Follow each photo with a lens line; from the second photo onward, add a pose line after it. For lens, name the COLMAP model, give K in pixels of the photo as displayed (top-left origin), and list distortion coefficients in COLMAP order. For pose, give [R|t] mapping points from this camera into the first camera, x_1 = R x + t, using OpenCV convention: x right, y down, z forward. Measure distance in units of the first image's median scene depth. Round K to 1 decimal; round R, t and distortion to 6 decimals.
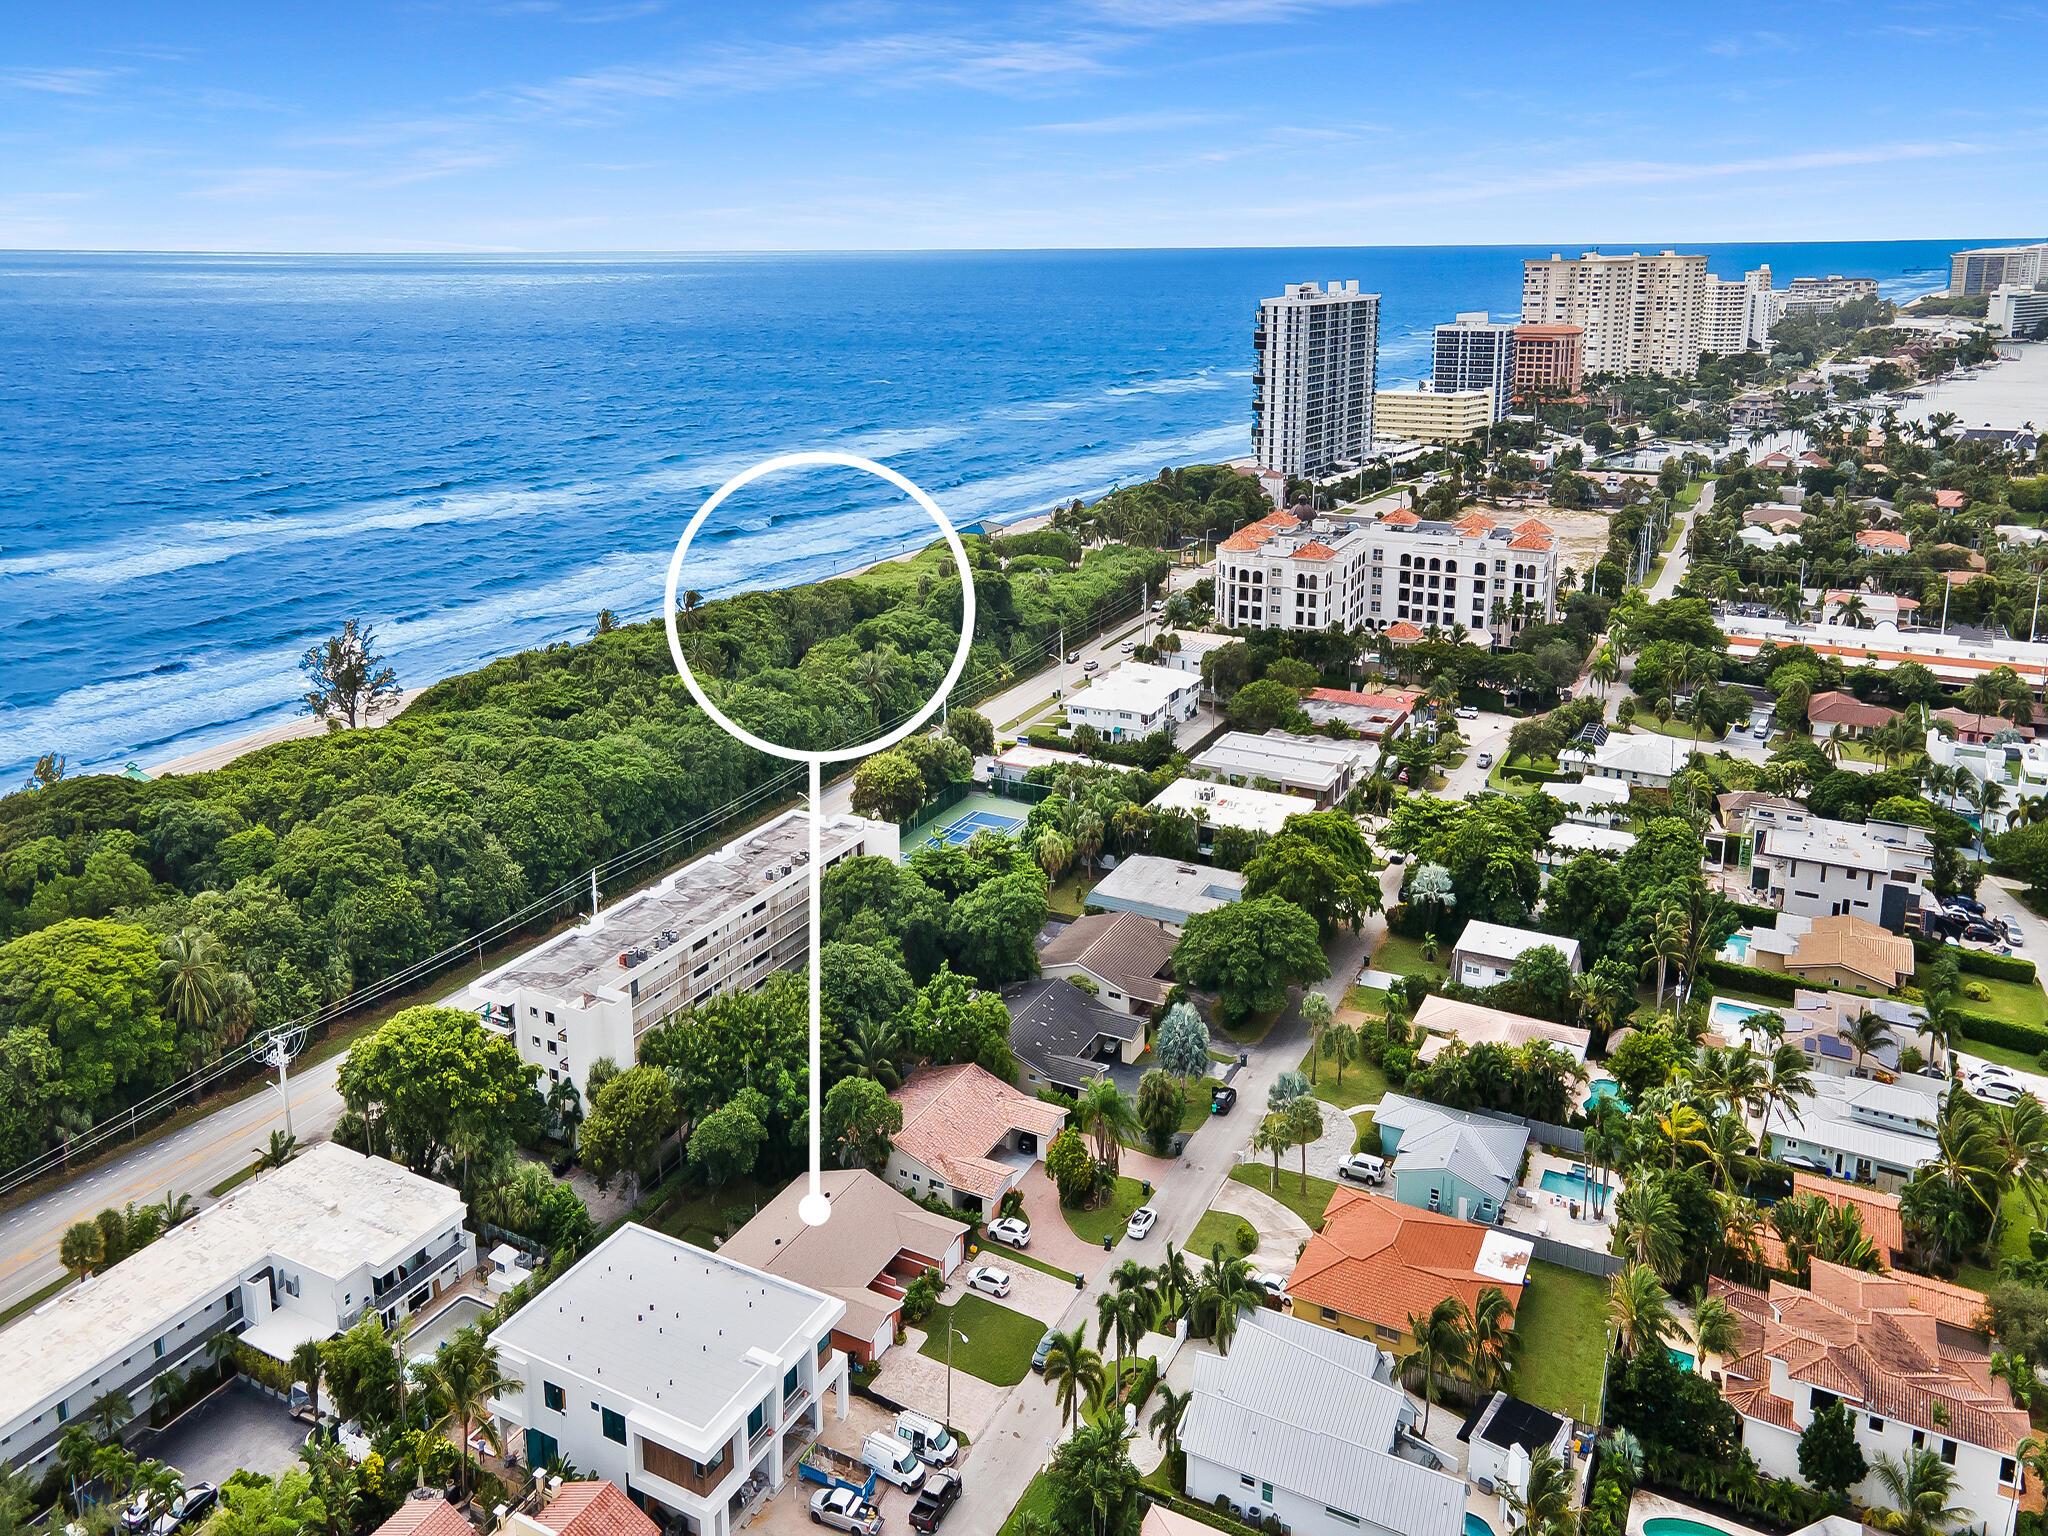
lens RADIAL K [[1449.3, 0, 1025.5], [0, 1449.3, 716.4], [0, 0, 1]] dist [0.037186, -0.048856]
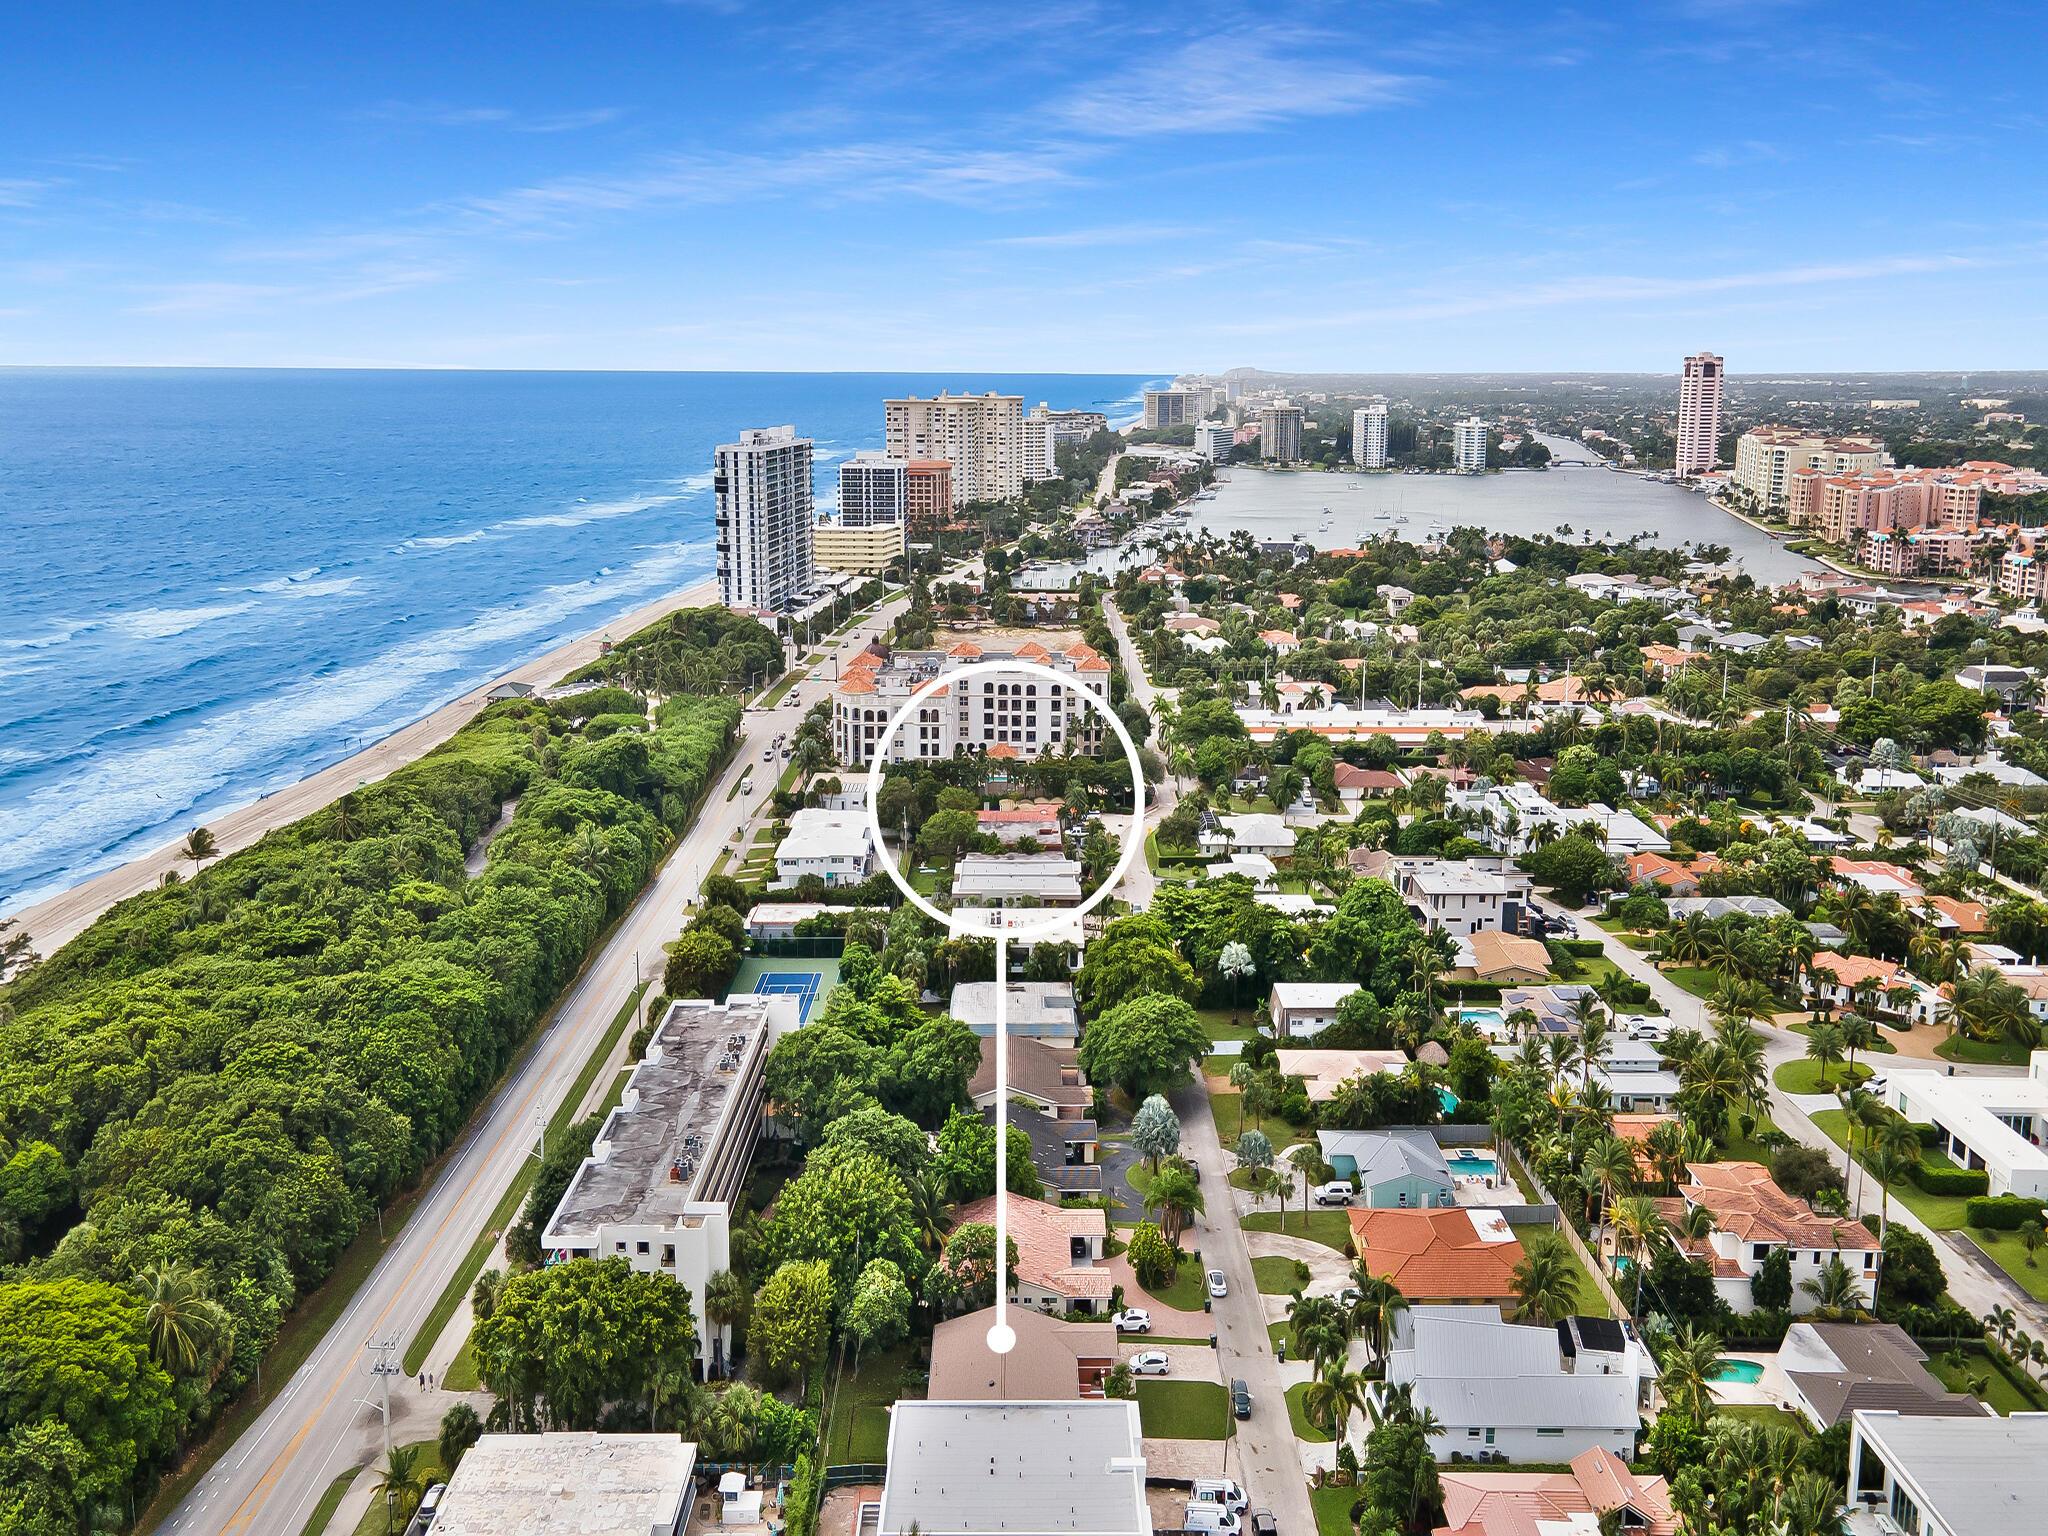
lens RADIAL K [[1476.0, 0, 998.2], [0, 1476.0, 767.3], [0, 0, 1]] dist [0.057705, -0.066735]
pose [[0.880549, -0.112680, 0.460366, -0.286732], [0.134056, 0.990876, -0.013883, -0.033793], [-0.454601, 0.073940, 0.887621, -0.003457]]
